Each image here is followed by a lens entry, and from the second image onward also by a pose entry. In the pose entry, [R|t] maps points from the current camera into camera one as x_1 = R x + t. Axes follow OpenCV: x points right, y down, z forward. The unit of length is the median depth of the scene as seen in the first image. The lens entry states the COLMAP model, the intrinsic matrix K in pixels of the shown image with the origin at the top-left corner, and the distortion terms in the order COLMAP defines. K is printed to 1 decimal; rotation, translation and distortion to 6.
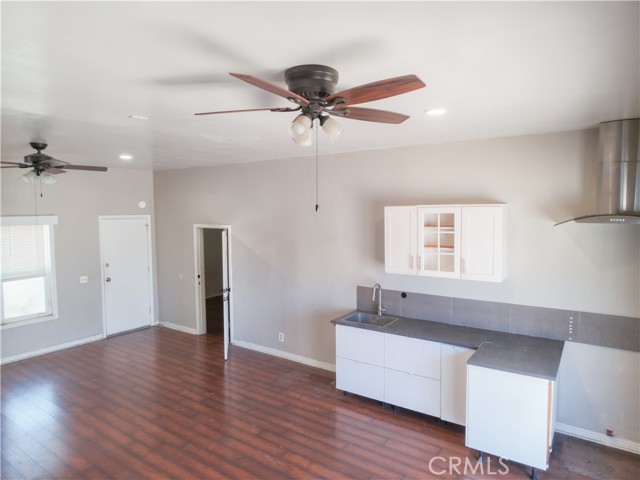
lens RADIAL K [[401.6, 0, 320.3], [0, 401.6, 238.5], [0, 0, 1]] dist [-0.004732, -0.002785]
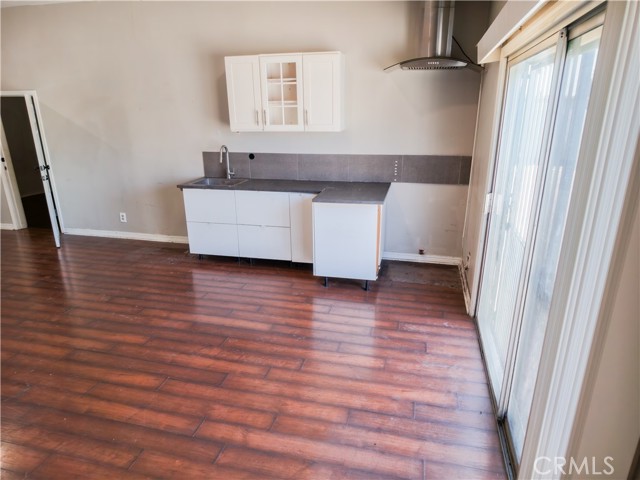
lens RADIAL K [[401.6, 0, 320.6], [0, 401.6, 241.3], [0, 0, 1]] dist [-0.004732, -0.002785]
pose [[0.931125, -0.110412, 0.347586, -0.002666], [0.024420, 0.969807, 0.242646, 0.125277], [-0.363882, -0.217446, 0.905708, -0.014432]]
